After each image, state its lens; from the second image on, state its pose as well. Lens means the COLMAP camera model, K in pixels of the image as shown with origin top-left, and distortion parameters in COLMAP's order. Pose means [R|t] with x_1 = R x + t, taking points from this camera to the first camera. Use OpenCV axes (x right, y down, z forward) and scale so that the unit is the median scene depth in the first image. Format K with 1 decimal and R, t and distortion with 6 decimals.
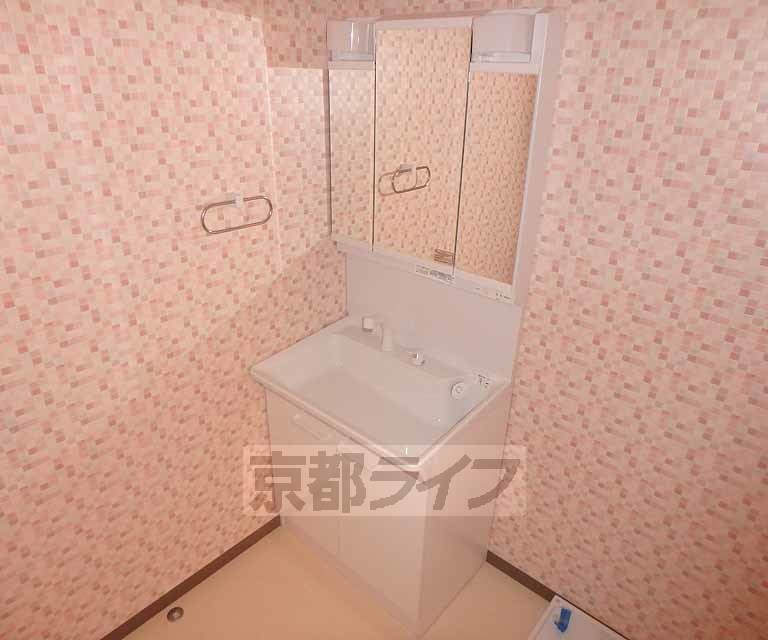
lens RADIAL K [[494.1, 0, 409.6], [0, 494.1, 317.2], [0, 0, 1]] dist [-0.050548, 0.002763]
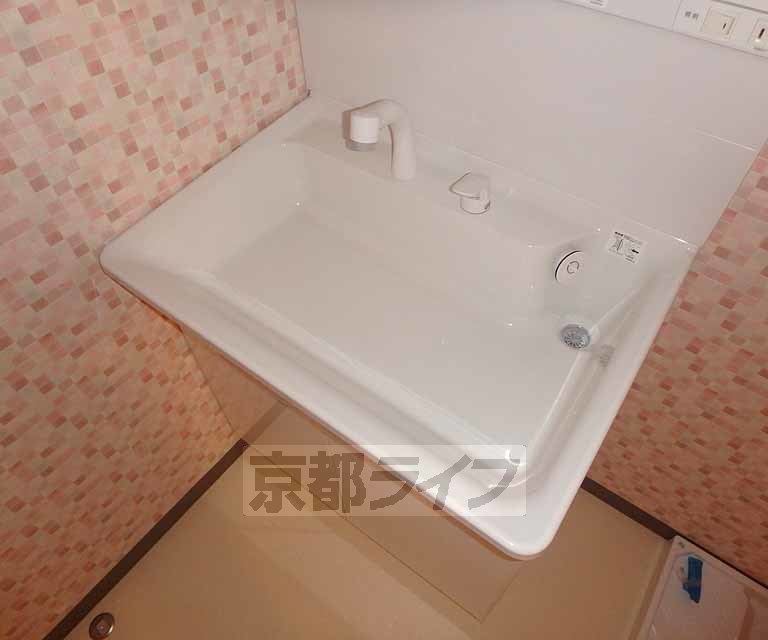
lens RADIAL K [[520.1, 0, 409.9], [0, 520.1, 303.9], [0, 0, 1]] dist [-0.036595, -0.002448]
pose [[0.997945, -0.063223, 0.010436, -0.054290], [0.052668, 0.902059, 0.428387, -0.034470], [-0.036498, -0.426957, 0.903535, 0.530897]]
